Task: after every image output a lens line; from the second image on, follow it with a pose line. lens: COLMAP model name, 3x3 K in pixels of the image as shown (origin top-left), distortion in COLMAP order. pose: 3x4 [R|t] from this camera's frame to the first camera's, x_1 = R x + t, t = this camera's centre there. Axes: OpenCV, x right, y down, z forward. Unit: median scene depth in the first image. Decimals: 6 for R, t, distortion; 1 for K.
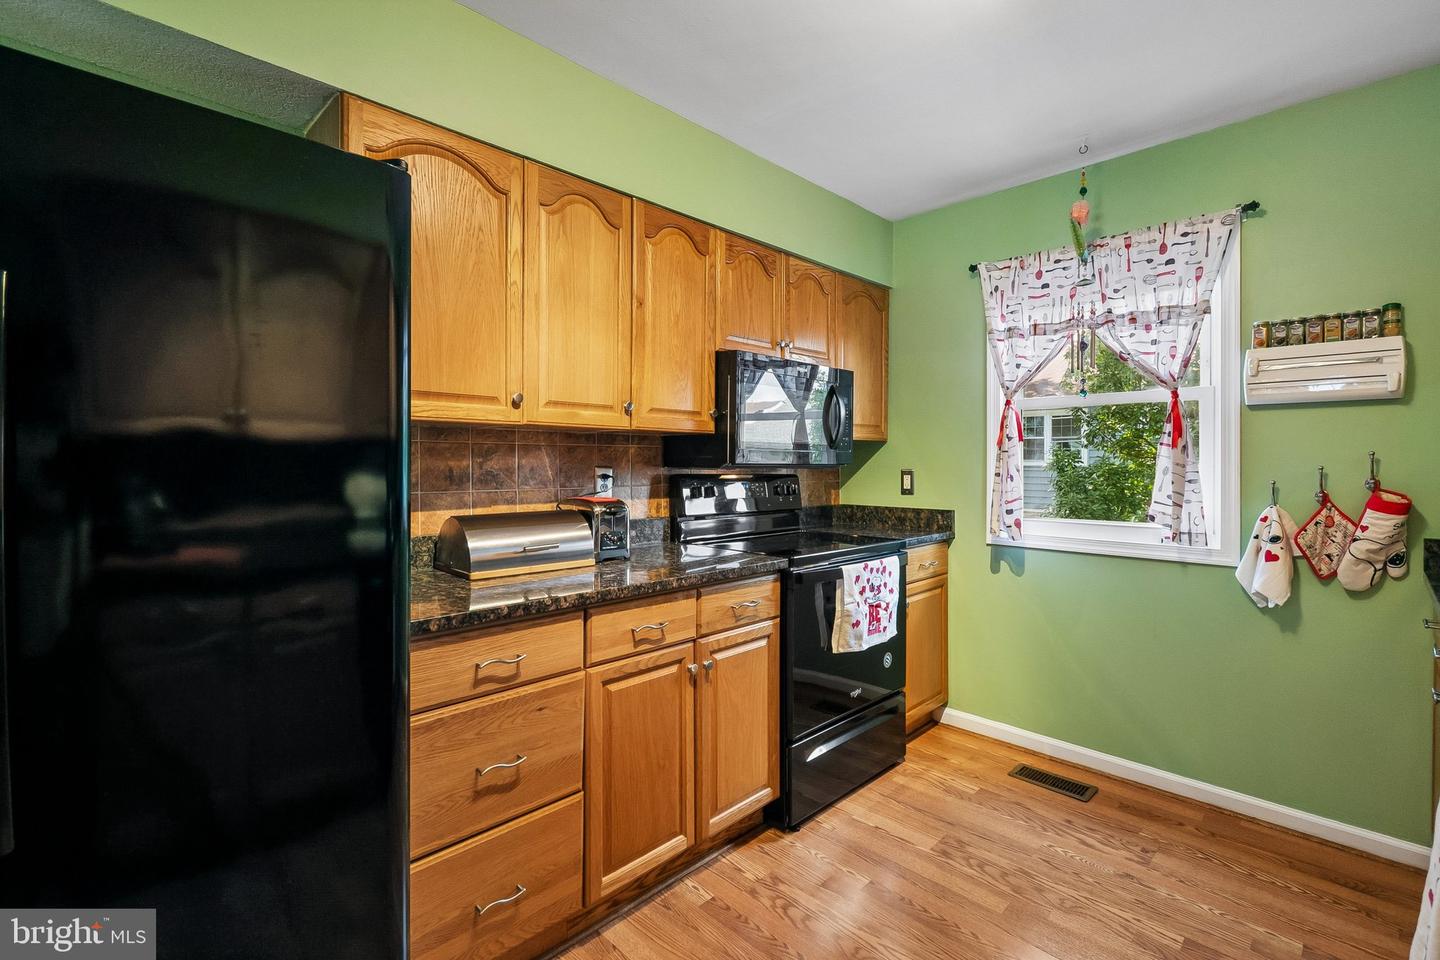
lens RADIAL K [[643.5, 0, 719.0], [0, 643.5, 462.9], [0, 0, 1]] dist [0.022840, -0.008959]
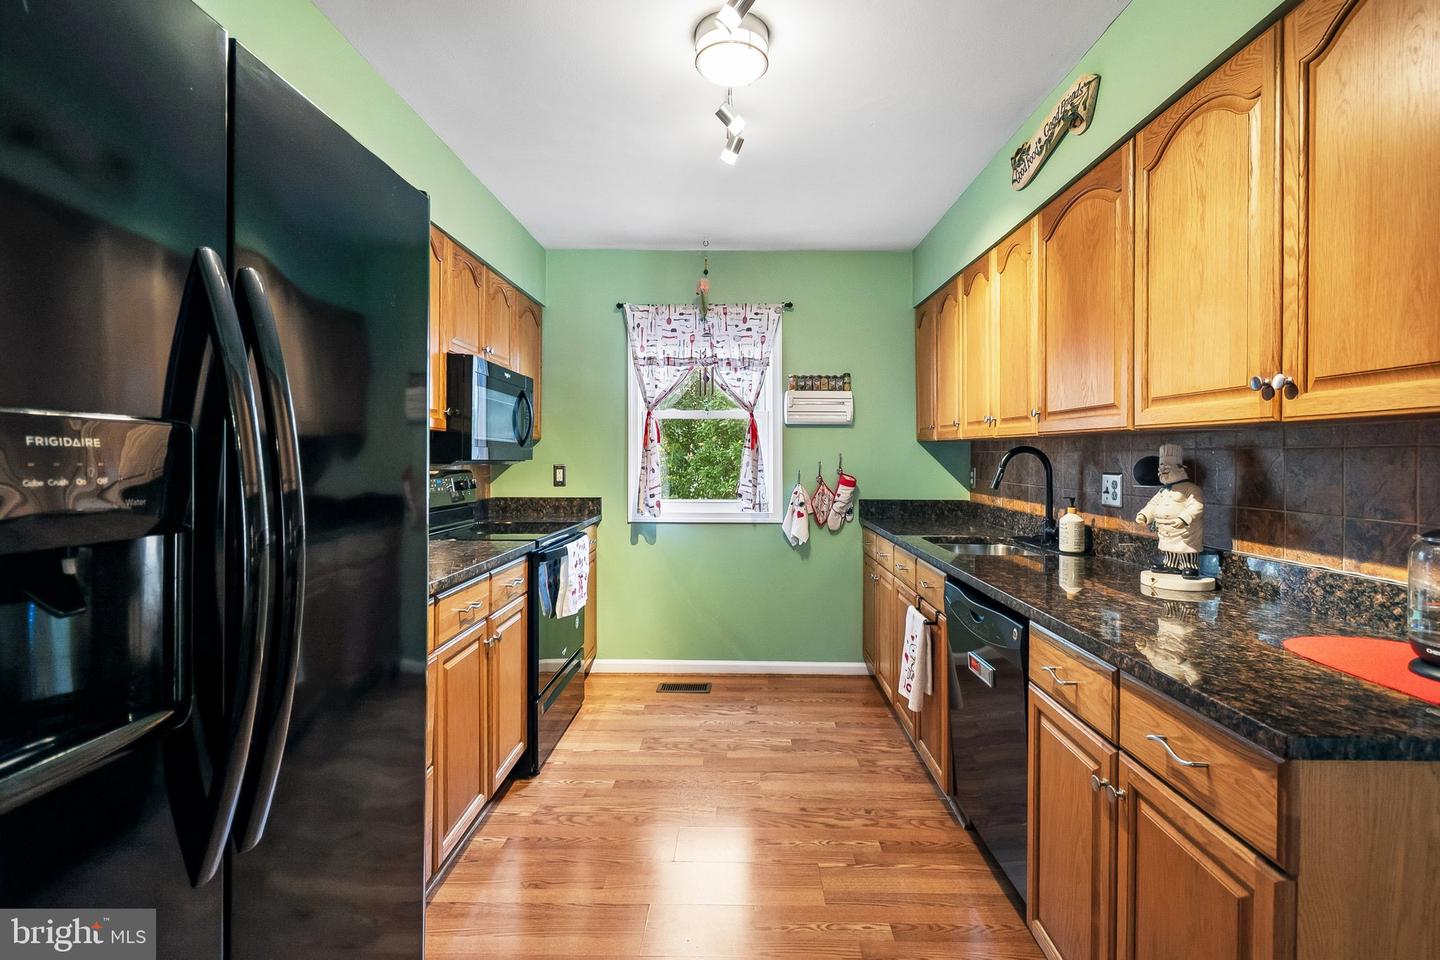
lens RADIAL K [[658.3, 0, 723.8], [0, 658.3, 451.1], [0, 0, 1]] dist [0.022976, -0.009675]
pose [[0.722514, 0.009028, 0.691297, -0.432056], [-0.001287, 0.999931, -0.011714, -0.000697], [-0.691355, 0.007574, 0.722476, -0.091316]]
